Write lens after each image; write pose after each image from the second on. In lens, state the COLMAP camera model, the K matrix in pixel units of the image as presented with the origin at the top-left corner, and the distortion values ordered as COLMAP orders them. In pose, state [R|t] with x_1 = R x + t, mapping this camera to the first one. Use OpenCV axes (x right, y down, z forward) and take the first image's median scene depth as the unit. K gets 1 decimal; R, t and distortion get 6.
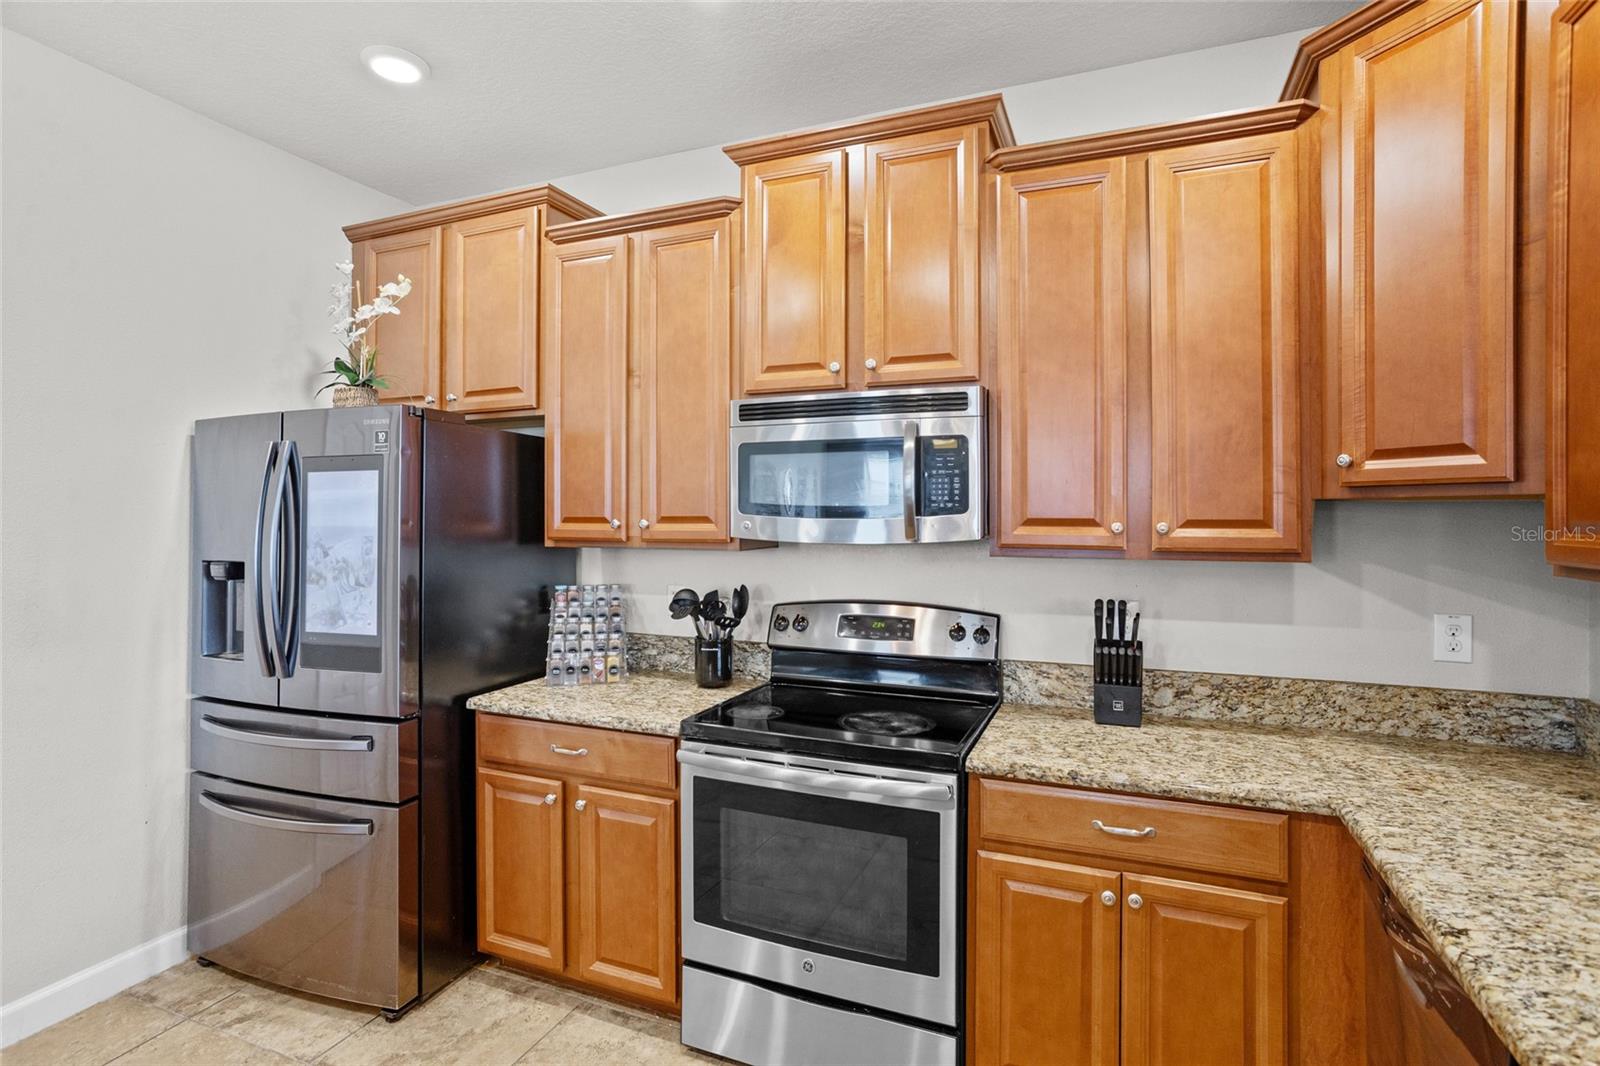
lens RADIAL K [[794.4, 0, 794.0], [0, 794.4, 512.9], [0, 0, 1]] dist [-0.018597, 0.000310]
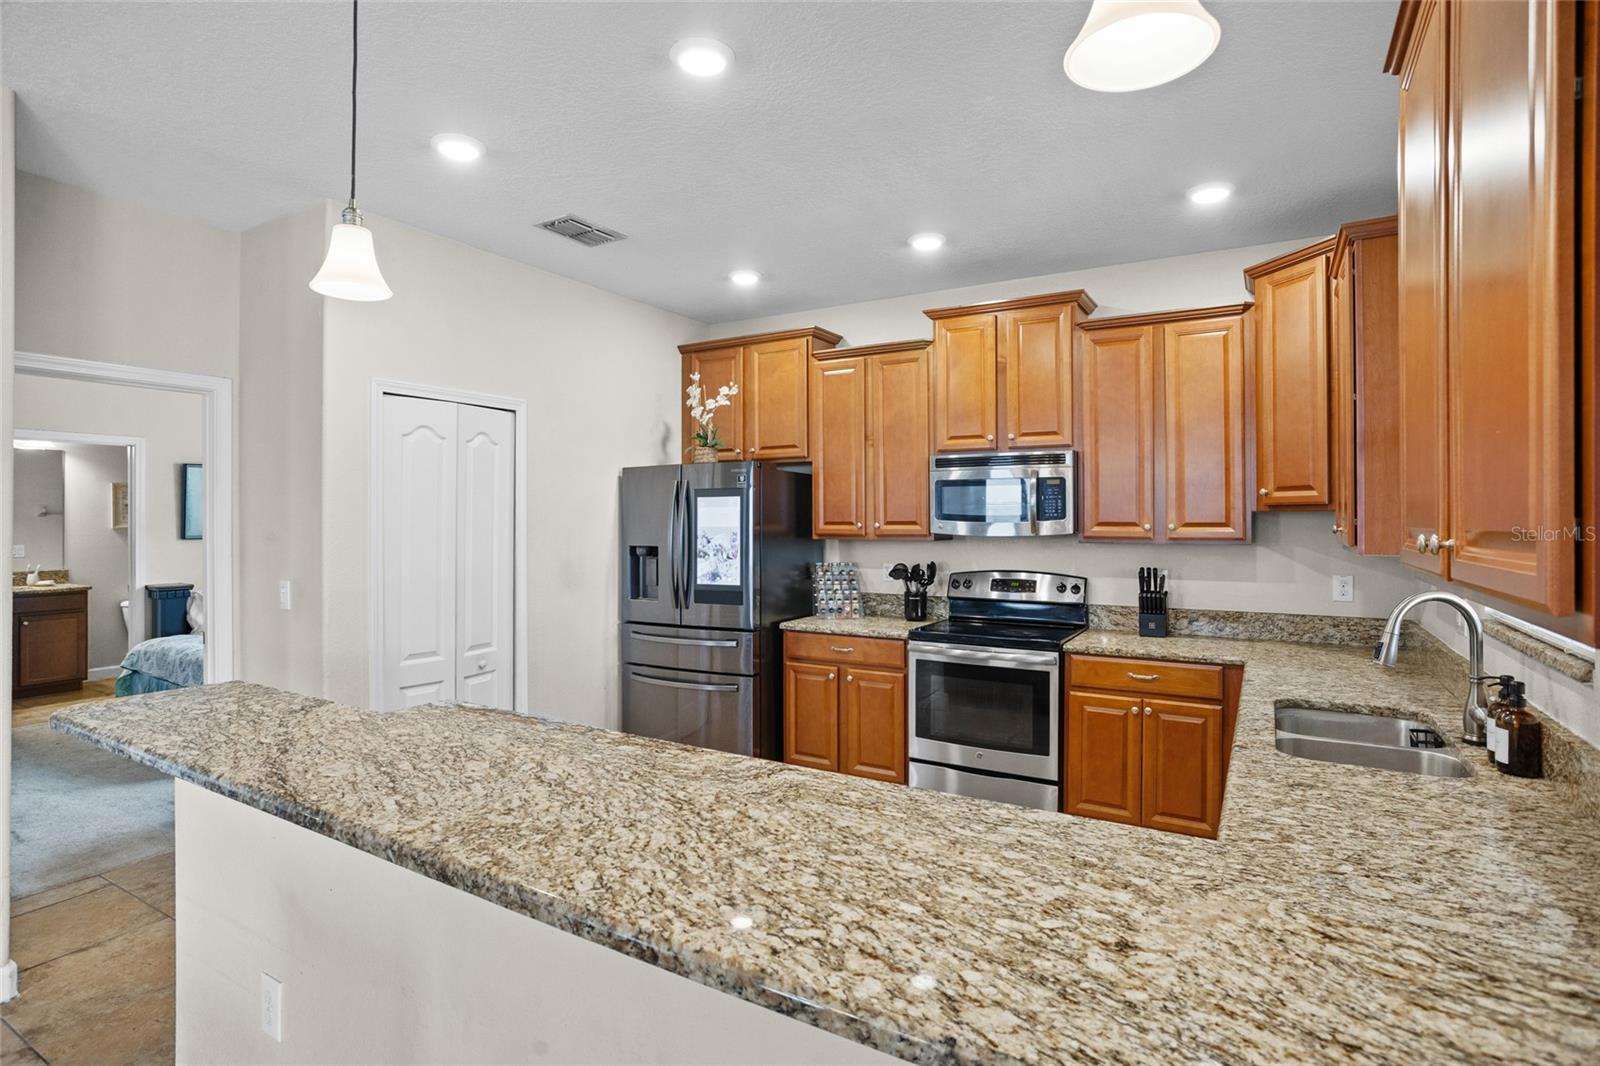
lens RADIAL K [[799.1, 0, 800.3], [0, 799.1, 517.1], [0, 0, 1]] dist [-0.048790, 0.029382]
pose [[0.990650, -0.001979, -0.136411, -0.126917], [0.001800, 0.999997, -0.001436, -0.002757], [0.136413, 0.001177, 0.990651, -0.827510]]
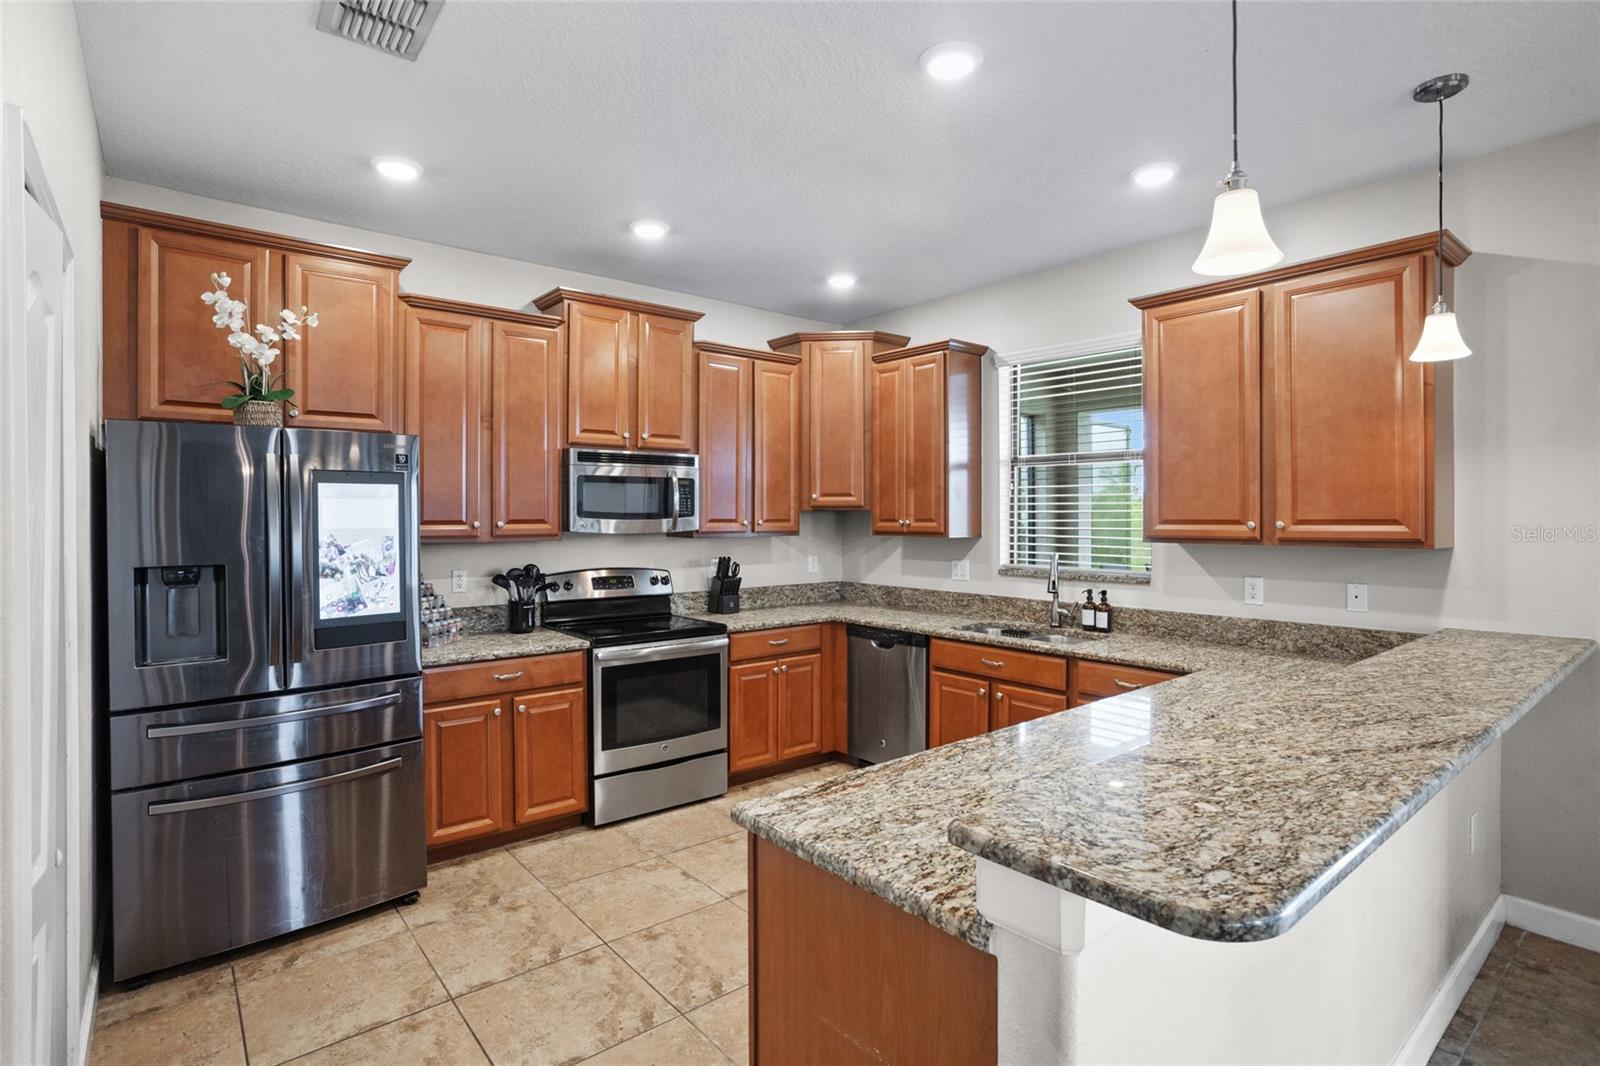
lens RADIAL K [[799.1, 0, 800.3], [0, 799.1, 517.1], [0, 0, 1]] dist [-0.048790, 0.029382]
pose [[0.466923, -0.003168, 0.884292, -1.340295], [0.000090, 0.999994, 0.003535, -0.005540], [-0.884298, -0.001571, 0.466921, -0.184209]]
